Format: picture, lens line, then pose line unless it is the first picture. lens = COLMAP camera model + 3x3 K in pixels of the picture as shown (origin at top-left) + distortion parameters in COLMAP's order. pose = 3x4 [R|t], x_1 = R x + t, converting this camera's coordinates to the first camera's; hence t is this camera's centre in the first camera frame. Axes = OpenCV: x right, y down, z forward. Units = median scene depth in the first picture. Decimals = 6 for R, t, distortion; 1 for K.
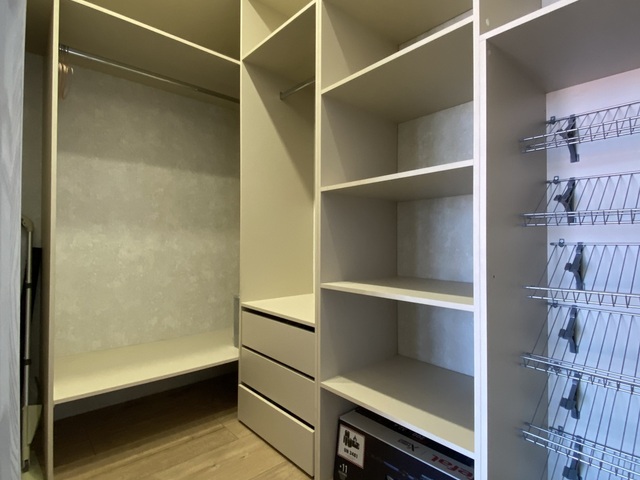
lens RADIAL K [[339.4, 0, 320.9], [0, 339.4, 242.8], [0, 0, 1]] dist [0.010397, -0.017700]
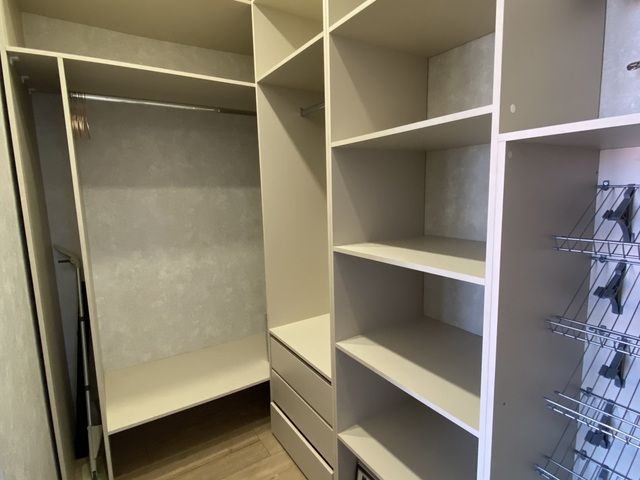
lens RADIAL K [[339.4, 0, 323.8], [0, 339.4, 238.1], [0, 0, 1]] dist [0.010397, -0.017700]
pose [[0.988543, -0.005266, -0.150845, 0.086782], [0.027614, 0.988834, 0.146443, -0.244911], [0.148389, -0.148930, 0.977650, 0.052836]]
